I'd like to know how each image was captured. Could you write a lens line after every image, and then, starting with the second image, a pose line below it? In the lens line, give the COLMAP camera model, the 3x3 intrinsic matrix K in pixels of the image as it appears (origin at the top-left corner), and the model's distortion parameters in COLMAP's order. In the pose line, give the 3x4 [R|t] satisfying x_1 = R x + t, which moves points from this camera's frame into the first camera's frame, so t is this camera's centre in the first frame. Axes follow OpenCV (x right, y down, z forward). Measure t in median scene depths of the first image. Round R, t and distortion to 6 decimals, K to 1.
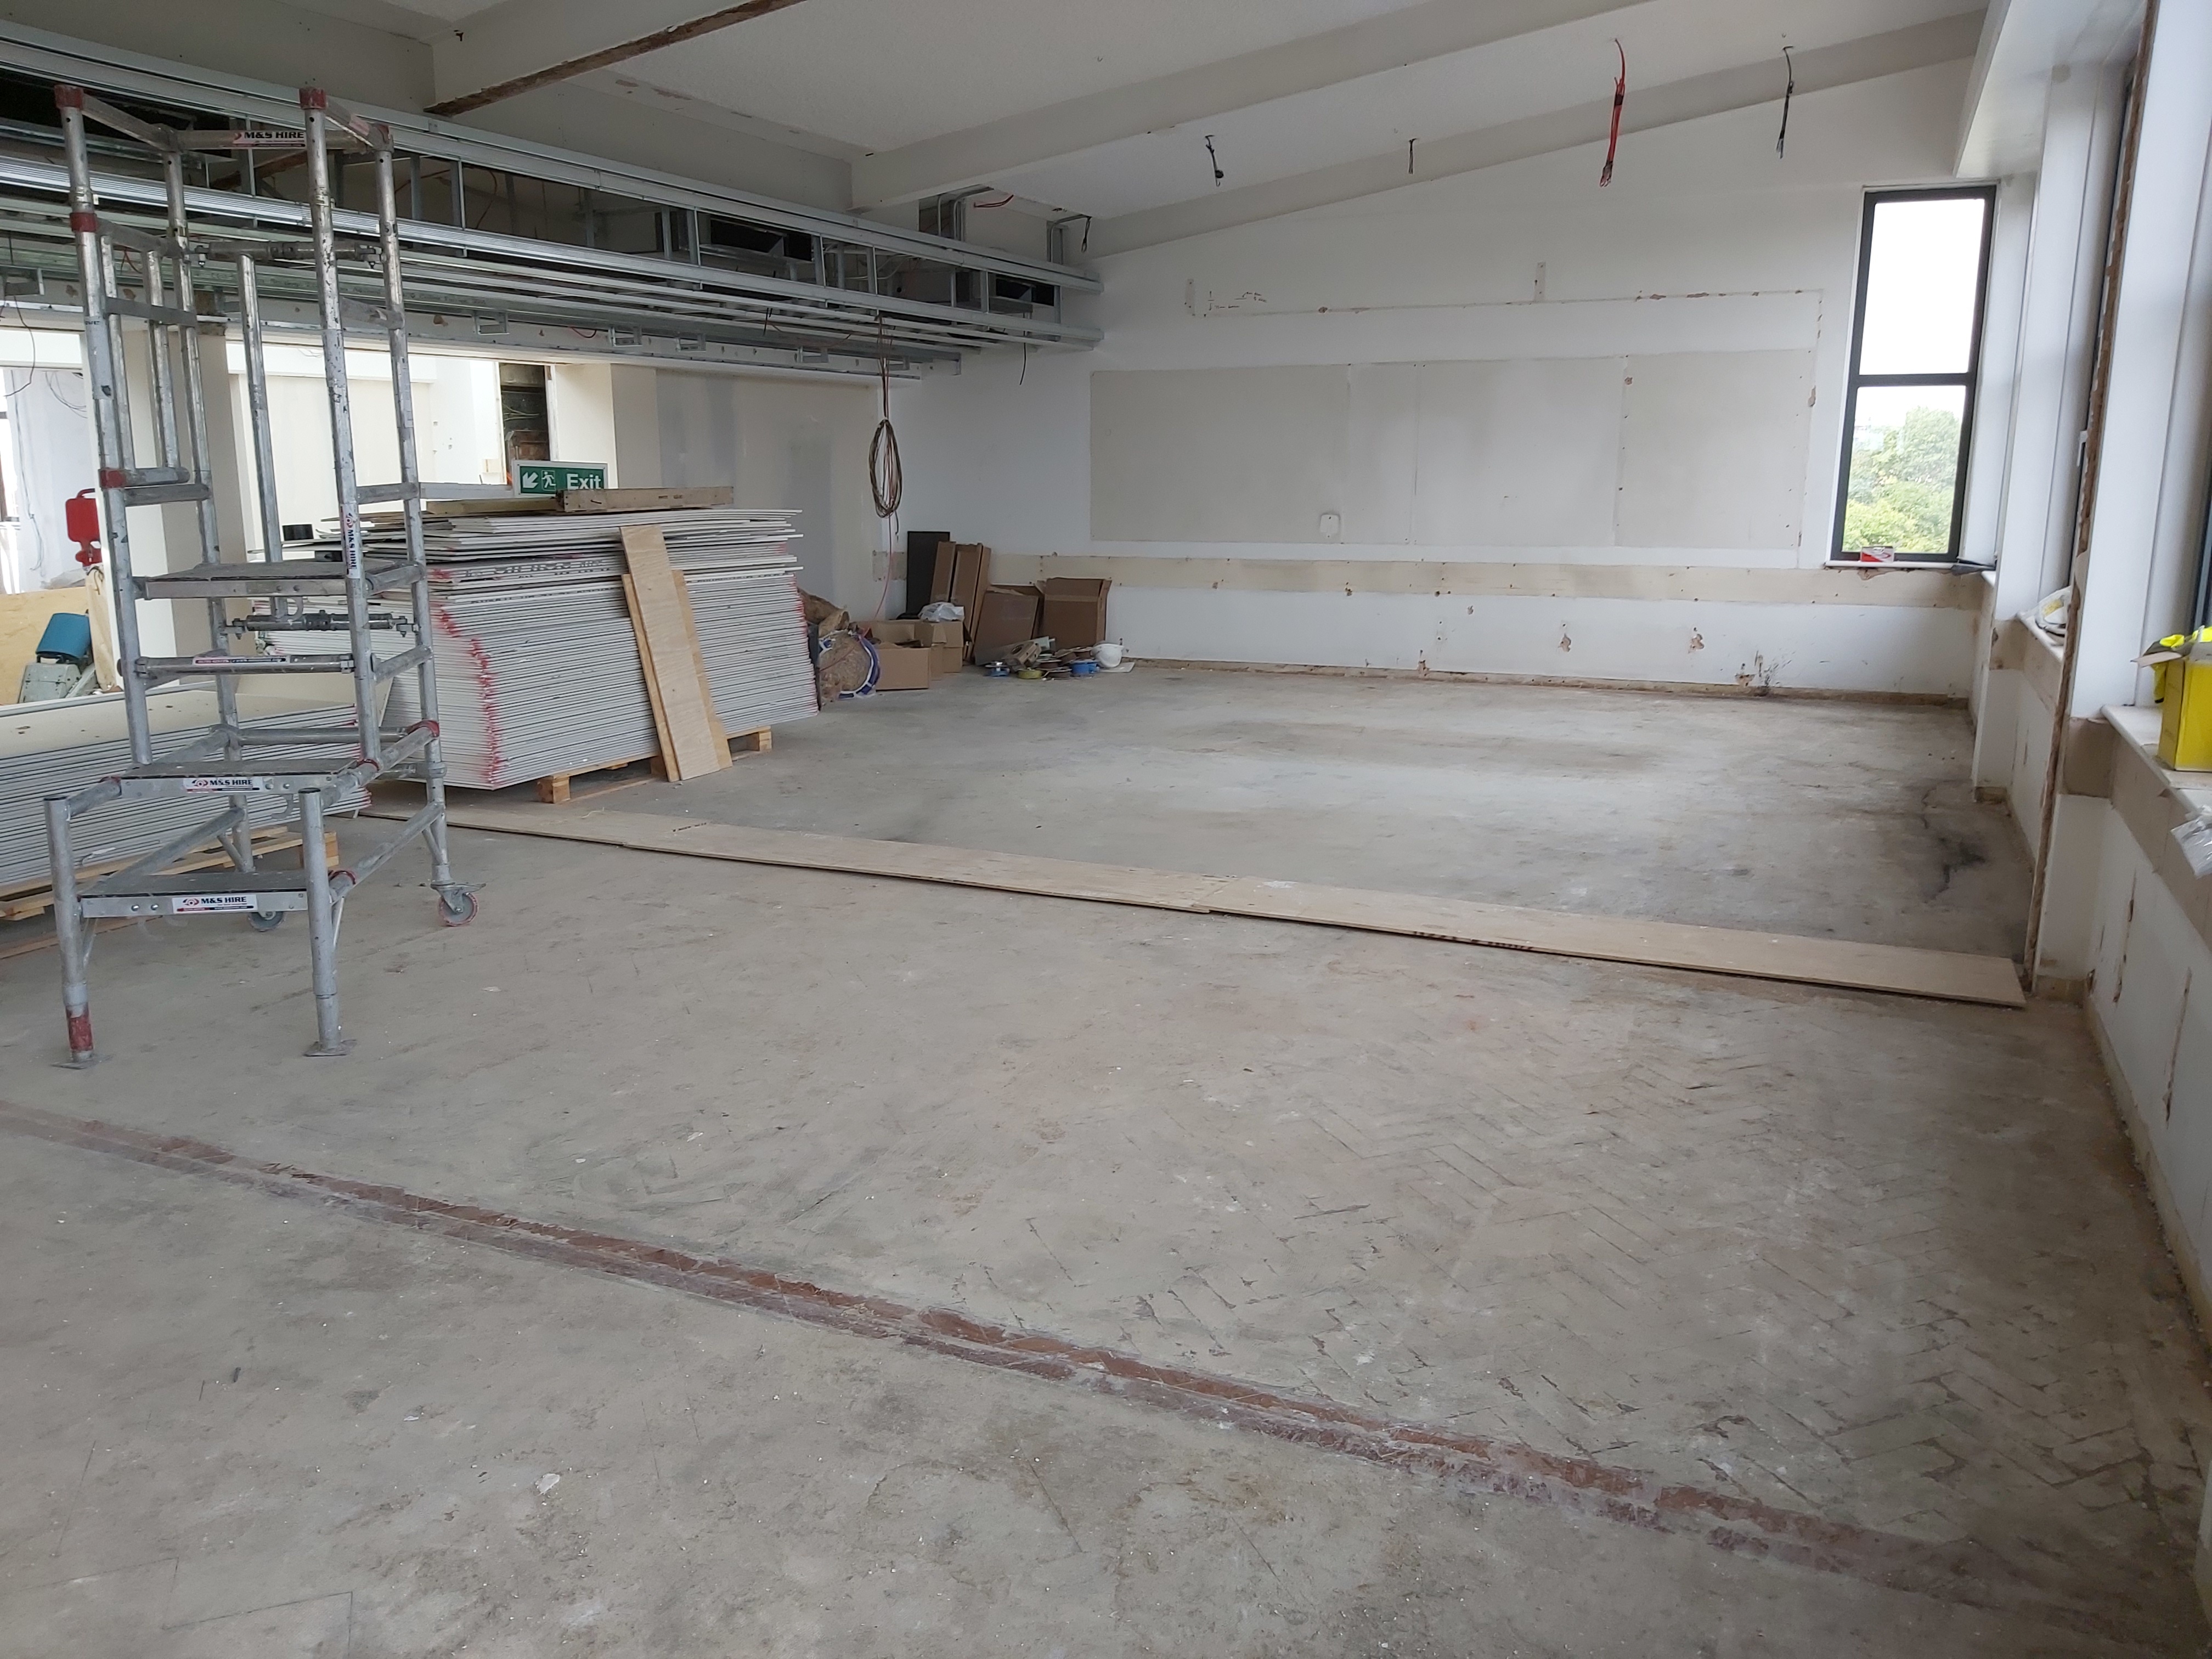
lens RADIAL K [[1709.2, 0, 1103.2], [0, 1709.2, 825.0], [0, 0, 1]] dist [0.040974, -0.000276]
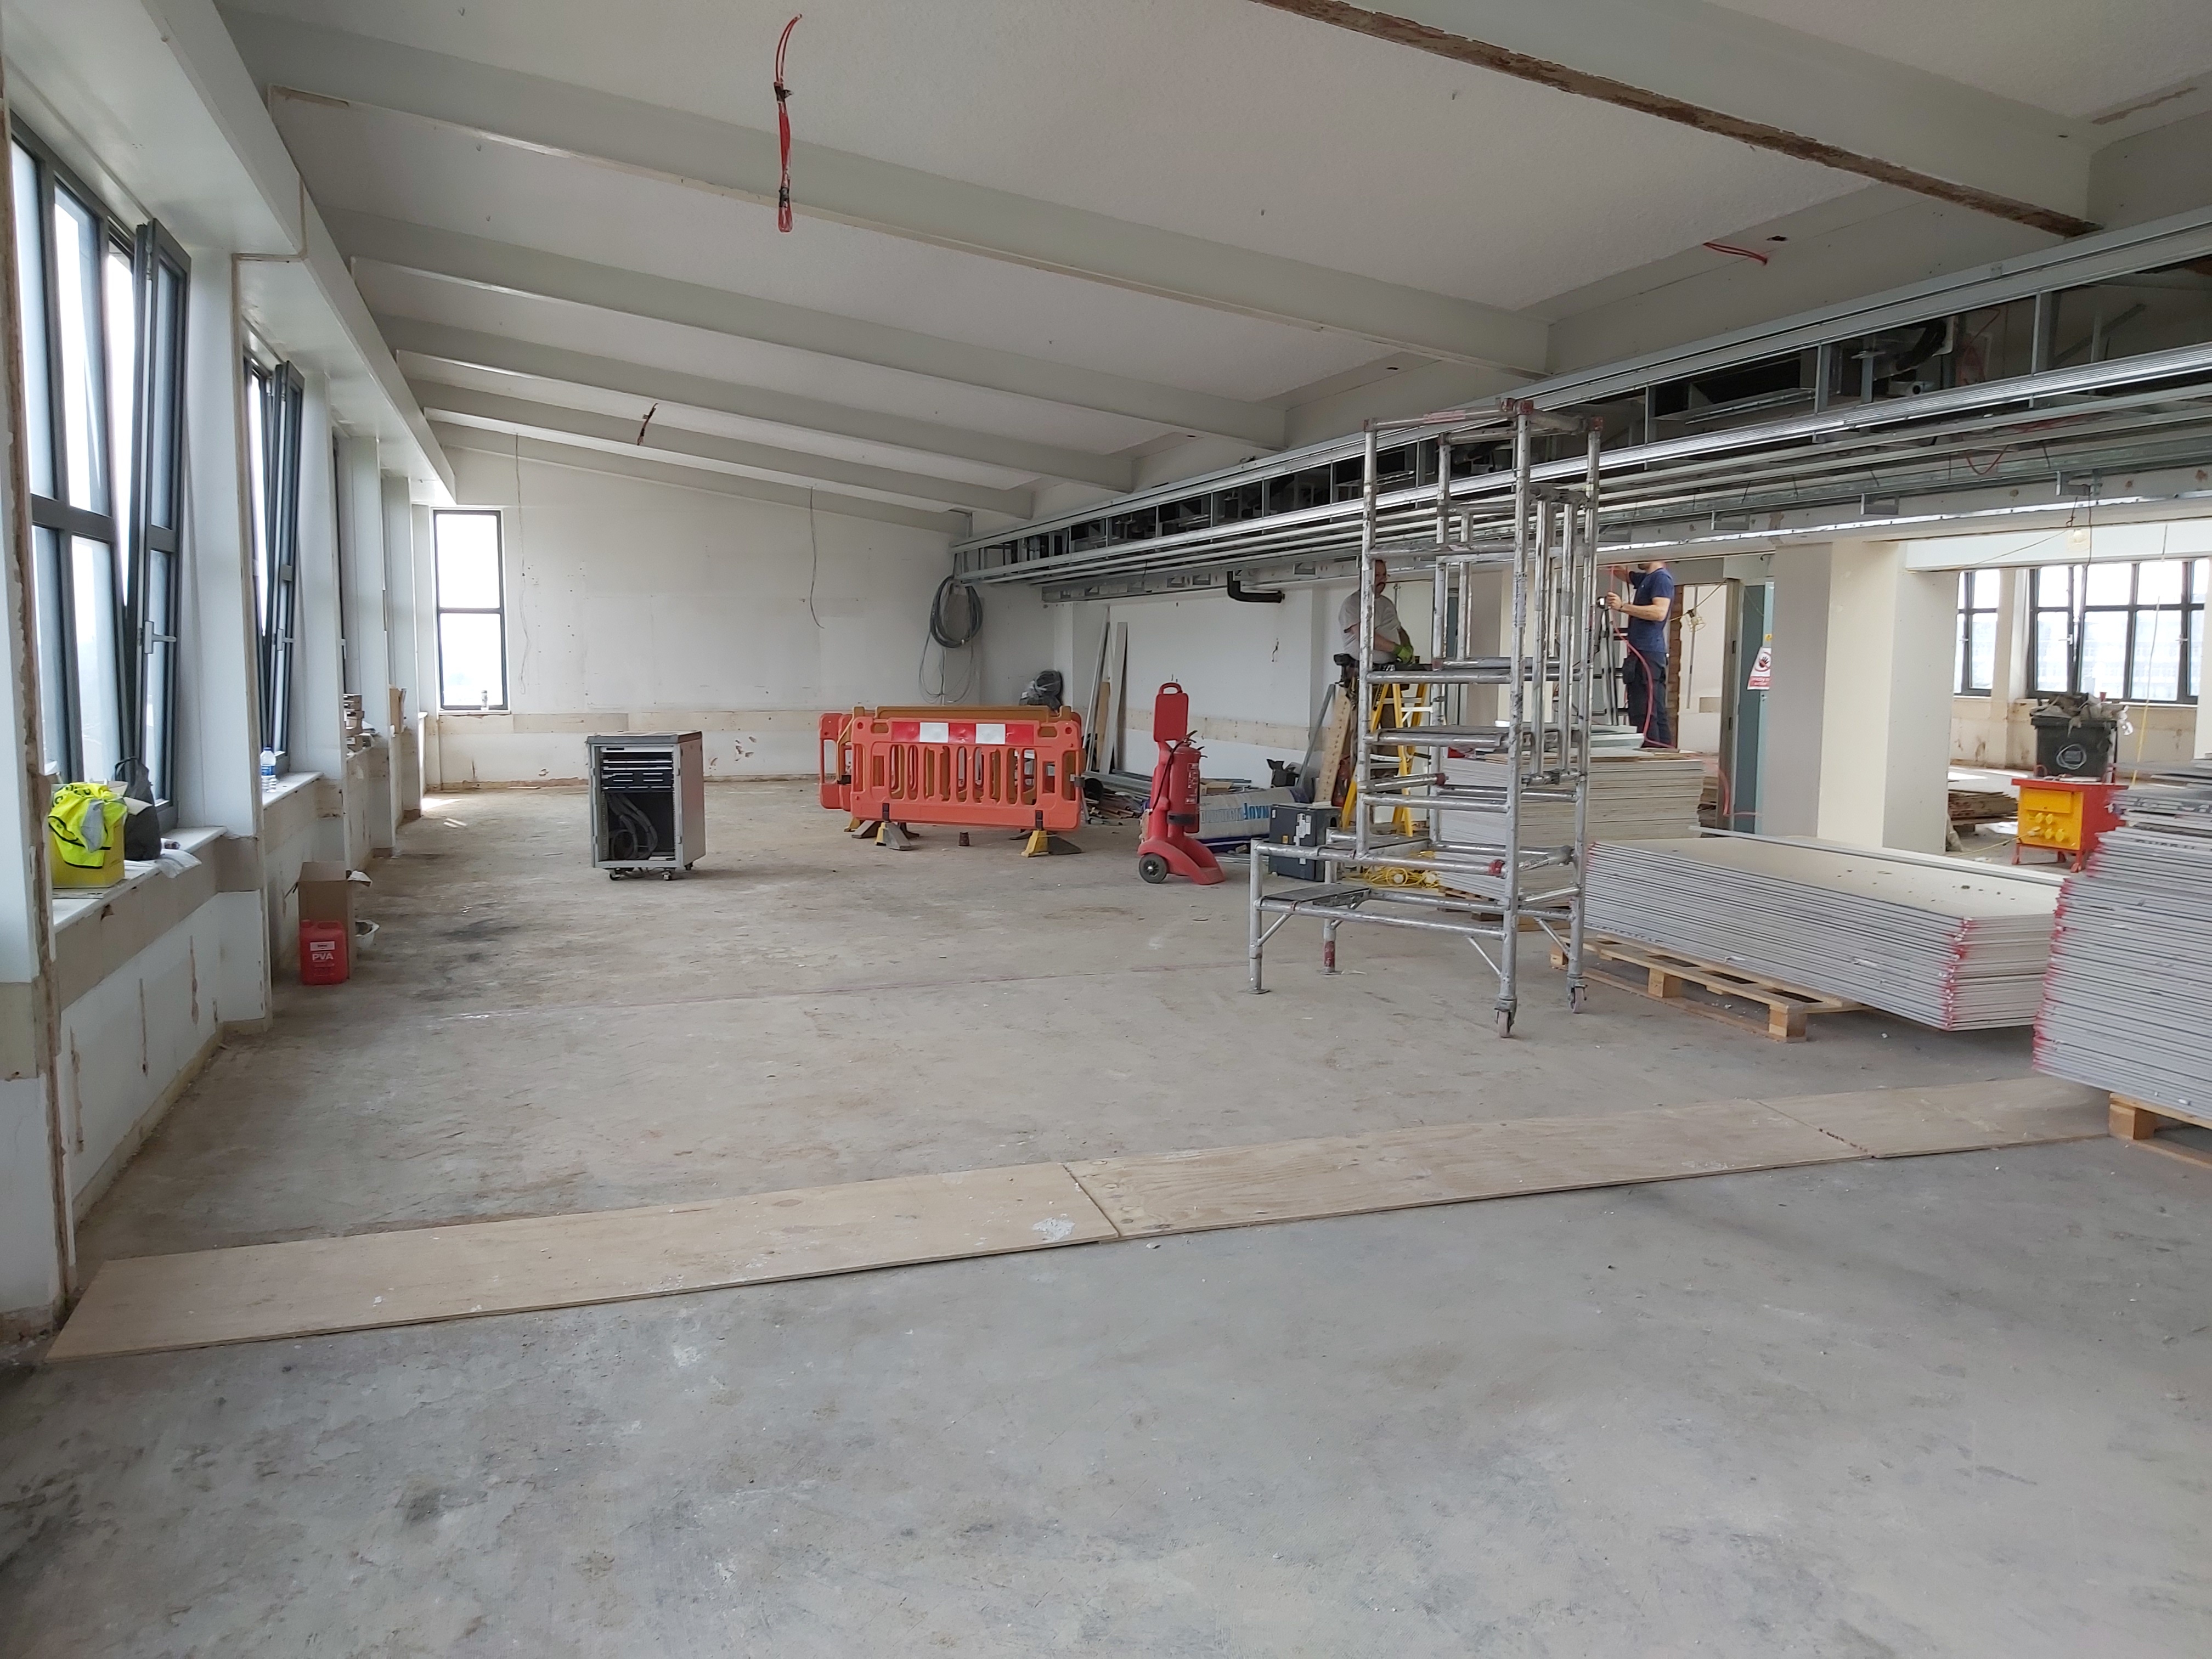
lens RADIAL K [[1709.2, 0, 1104.7], [0, 1709.2, 825.3], [0, 0, 1]] dist [0.040974, -0.000276]
pose [[-0.747957, 0.078300, -0.659113, 0.700993], [-0.136097, 0.953827, 0.267753, -0.416300], [0.649645, 0.289971, -0.702765, 1.853310]]
